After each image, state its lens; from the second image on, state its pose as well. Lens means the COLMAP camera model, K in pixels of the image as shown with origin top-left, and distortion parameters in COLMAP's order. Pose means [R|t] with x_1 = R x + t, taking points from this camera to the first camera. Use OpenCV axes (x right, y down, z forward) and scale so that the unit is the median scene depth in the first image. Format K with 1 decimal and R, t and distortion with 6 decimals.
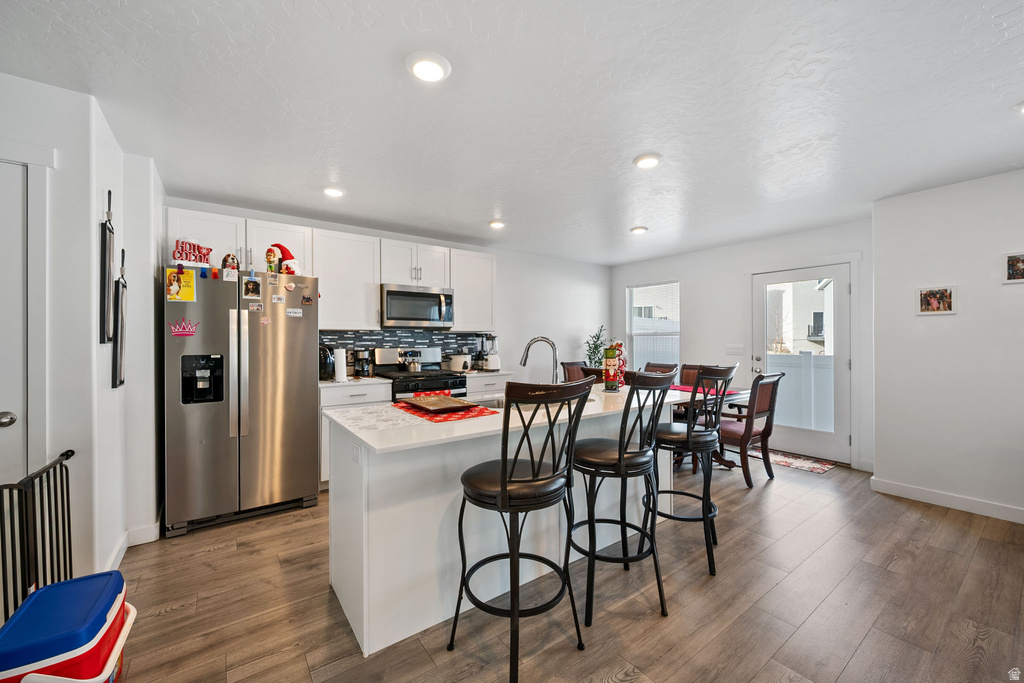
lens RADIAL K [[402.1, 0, 513.3], [0, 402.1, 341.8], [0, 0, 1]] dist [-0.003179, 0.000865]
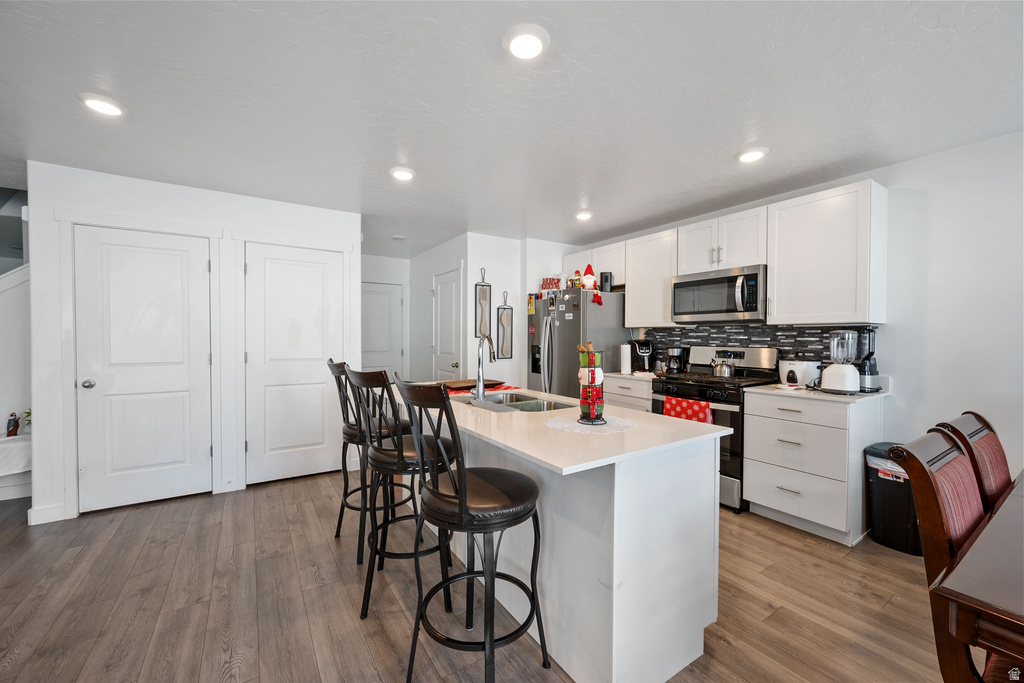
lens RADIAL K [[402.1, 0, 512.6], [0, 402.1, 343.9], [0, 0, 1]] dist [-0.003179, 0.000865]
pose [[-0.048938, 0.020796, -0.998585, 0.776969], [-0.008686, 0.999737, 0.021246, -0.006257], [0.998764, 0.009713, -0.048744, 0.825289]]
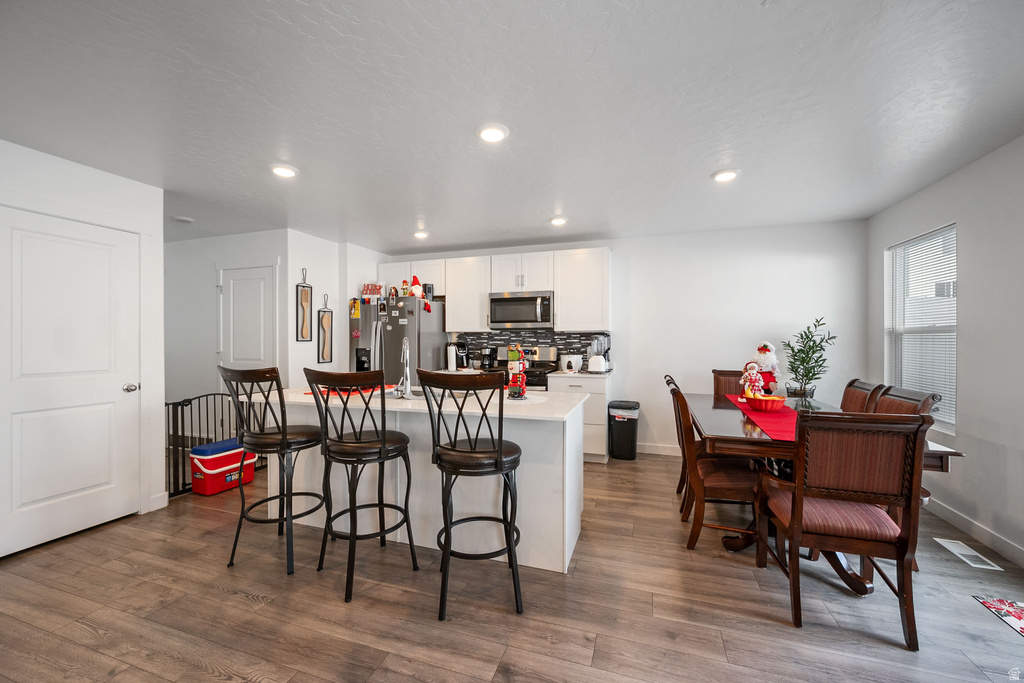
lens RADIAL K [[402.1, 0, 512.9], [0, 402.1, 344.1], [0, 0, 1]] dist [-0.003179, 0.000865]
pose [[0.577432, 0.010202, -0.816375, 0.870564], [-0.004494, 0.999946, 0.009317, -0.004041], [0.816426, -0.001711, 0.577447, 0.437887]]
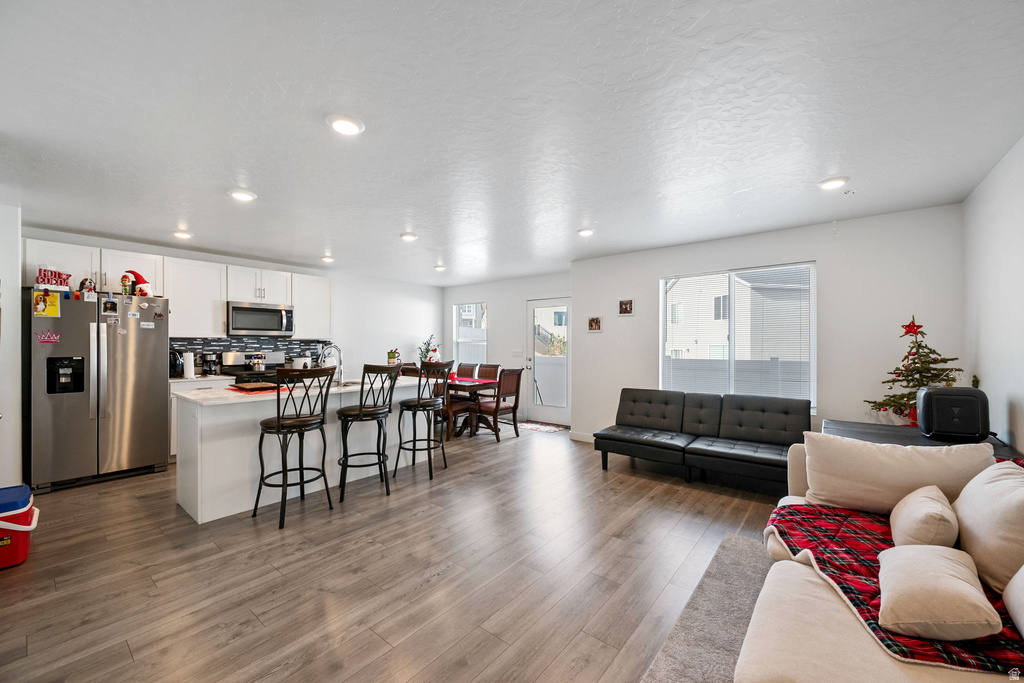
lens RADIAL K [[402.1, 0, 513.2], [0, 402.1, 344.9], [0, 0, 1]] dist [-0.003179, 0.000865]
pose [[0.966343, 0.003799, 0.257230, 0.266402], [-0.002846, 0.999988, -0.004076, -0.005344], [-0.257243, 0.003207, 0.966342, -0.558750]]
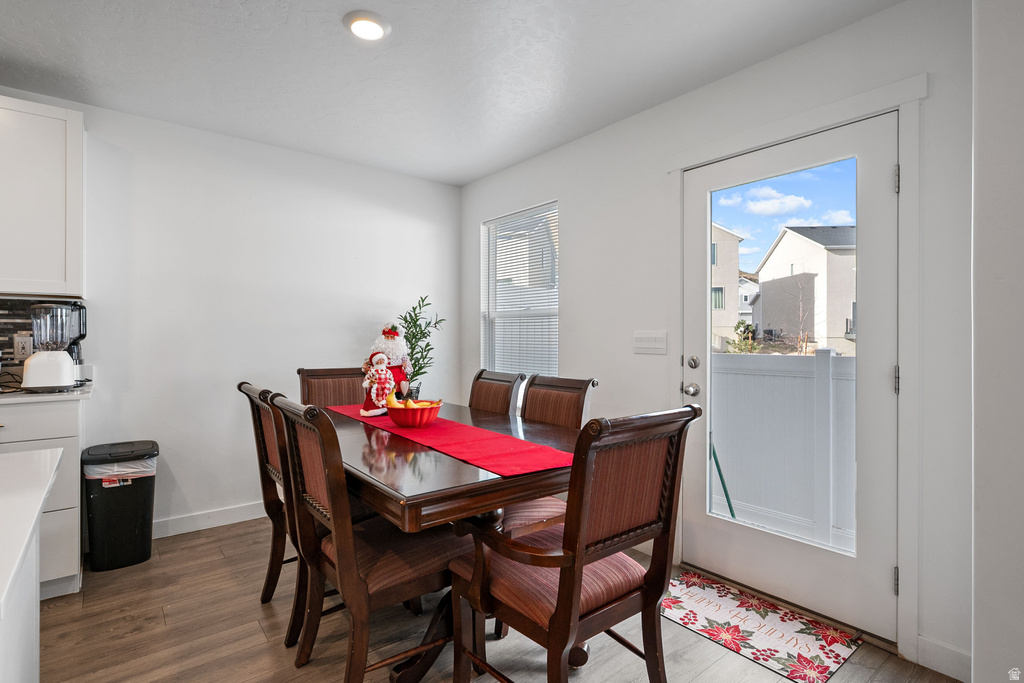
lens RADIAL K [[504.4, 0, 514.5], [0, 504.4, 336.4], [0, 0, 1]] dist [-0.007230, -0.000684]
pose [[0.998931, 0.005296, 0.045926, 0.576524], [-0.004960, 0.999960, -0.007424, 0.027151], [-0.045964, 0.007189, 0.998917, 0.683681]]
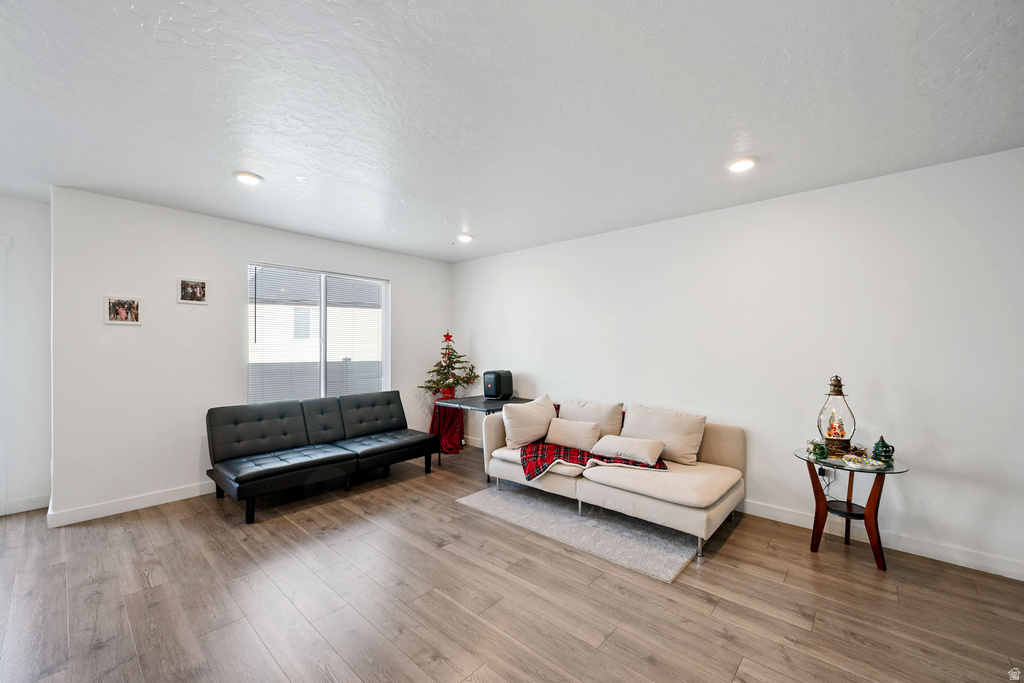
lens RADIAL K [[402.1, 0, 513.5], [0, 402.1, 351.4], [0, 0, 1]] dist [-0.003179, 0.000865]
pose [[-0.206969, -0.001856, 0.978346, -0.135346], [0.002745, 0.999993, 0.002478, -0.000083], [-0.978344, 0.003198, -0.206962, 0.242445]]
